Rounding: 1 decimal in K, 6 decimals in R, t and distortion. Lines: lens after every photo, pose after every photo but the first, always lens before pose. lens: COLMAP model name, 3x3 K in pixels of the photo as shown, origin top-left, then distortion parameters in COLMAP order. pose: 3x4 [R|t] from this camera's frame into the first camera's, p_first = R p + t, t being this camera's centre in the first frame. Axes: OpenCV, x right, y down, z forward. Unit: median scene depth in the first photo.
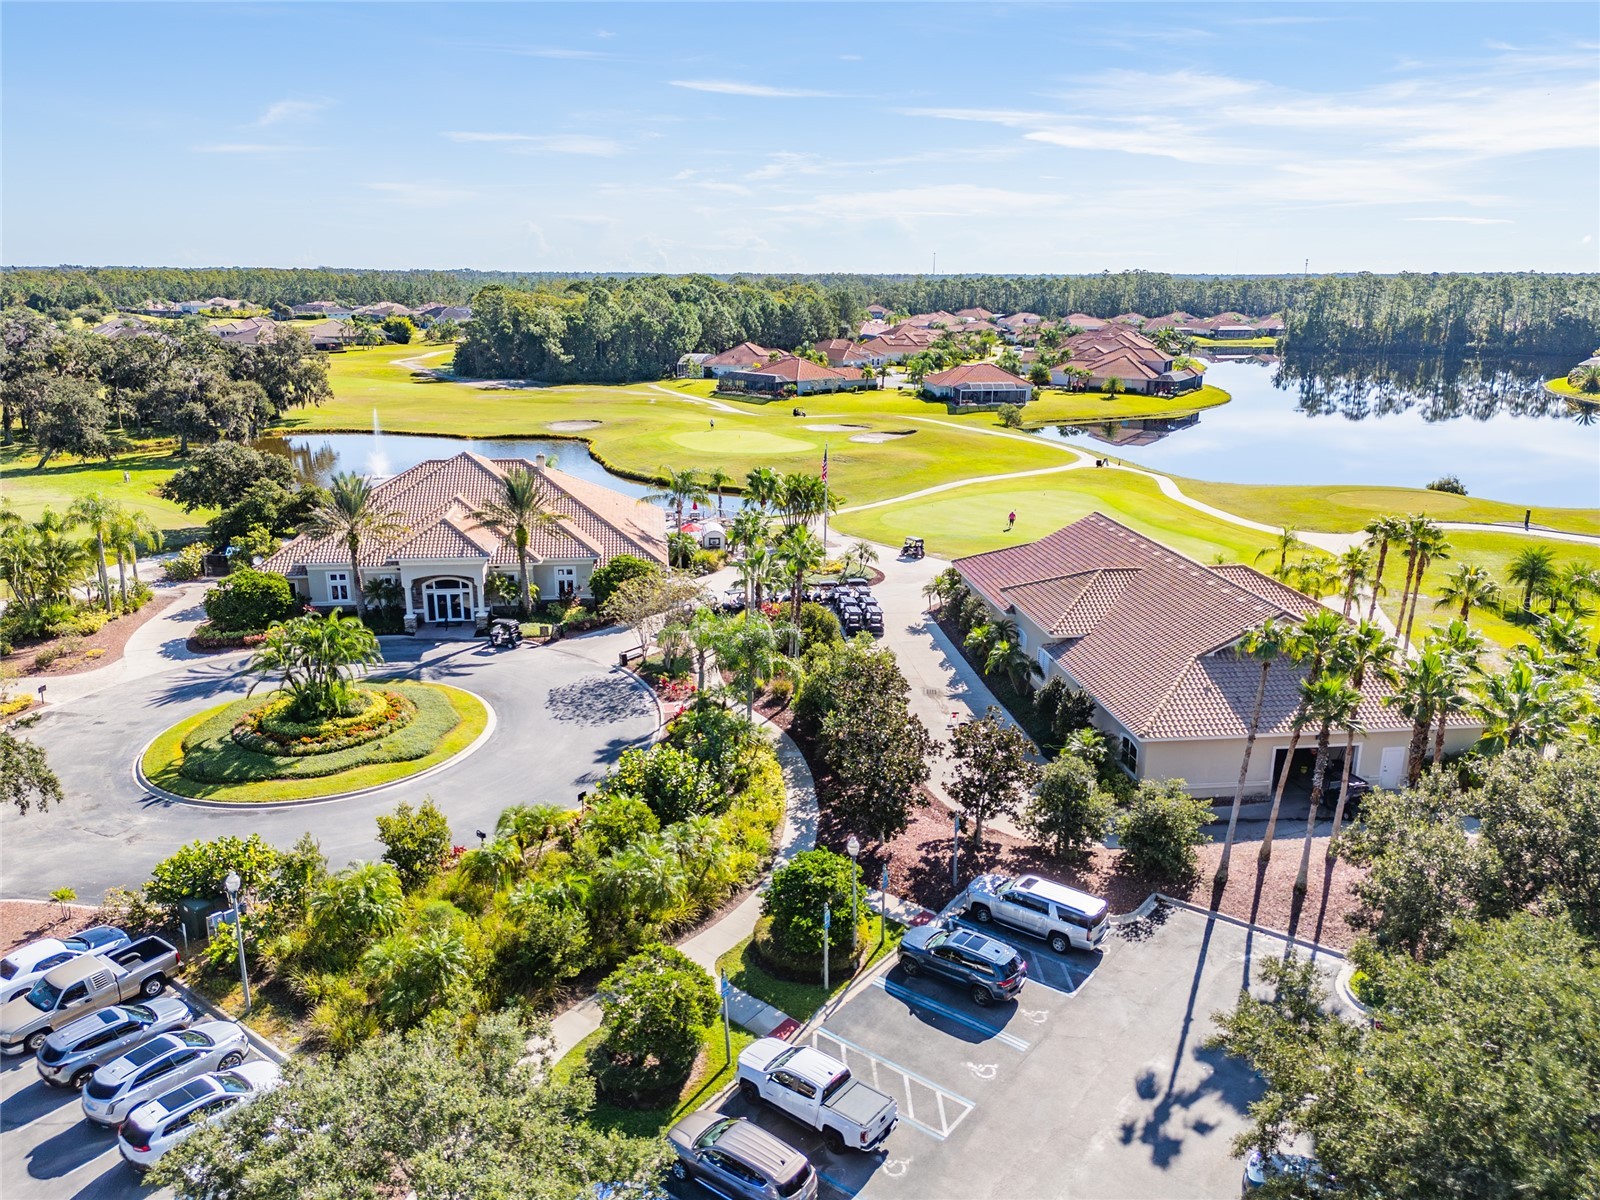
lens RADIAL K [[1216.0, 0, 800.0], [0, 1216.0, 600.0], [0, 0, 1]] dist [0.066574, -0.071267]
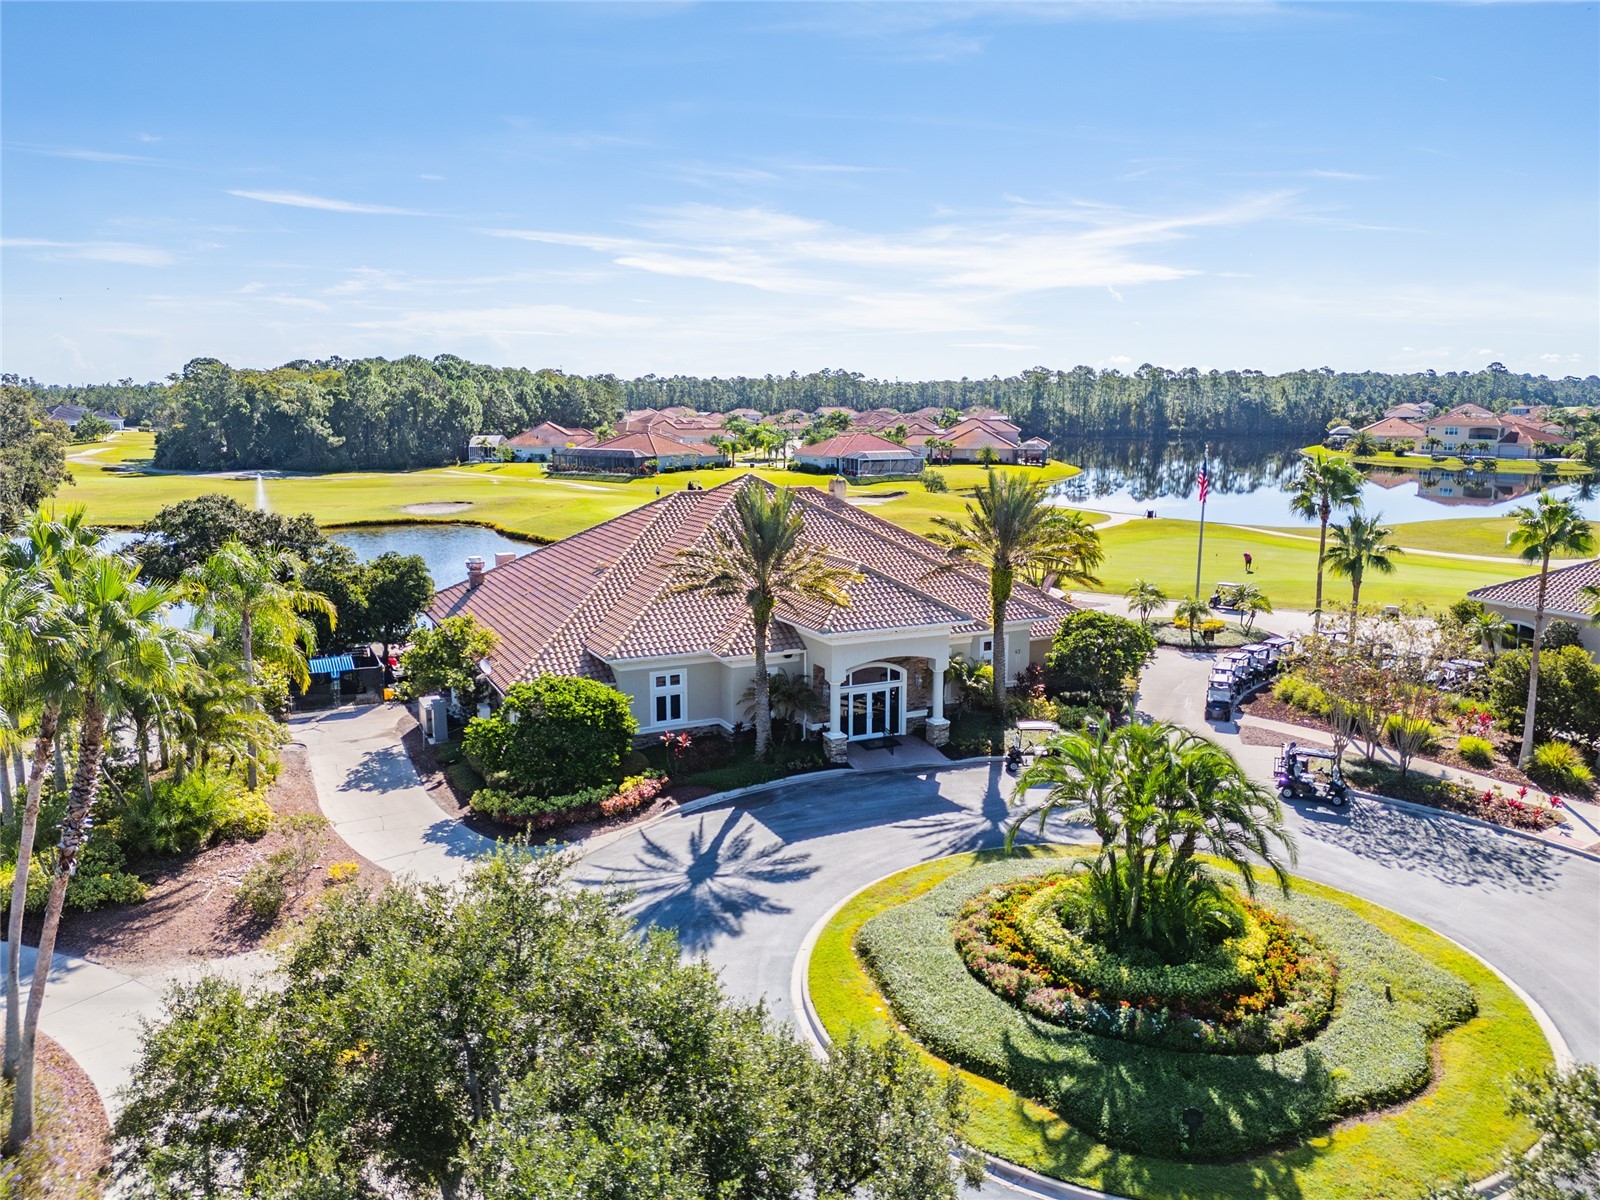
lens RADIAL K [[1216.0, 0, 800.0], [0, 1216.0, 600.0], [0, 0, 1]] dist [0.066574, -0.071267]
pose [[0.945366, -0.059471, 0.320539, -0.112956], [0.089600, 0.992754, -0.080067, -0.001137], [-0.313455, 0.104413, 0.943845, 0.103069]]
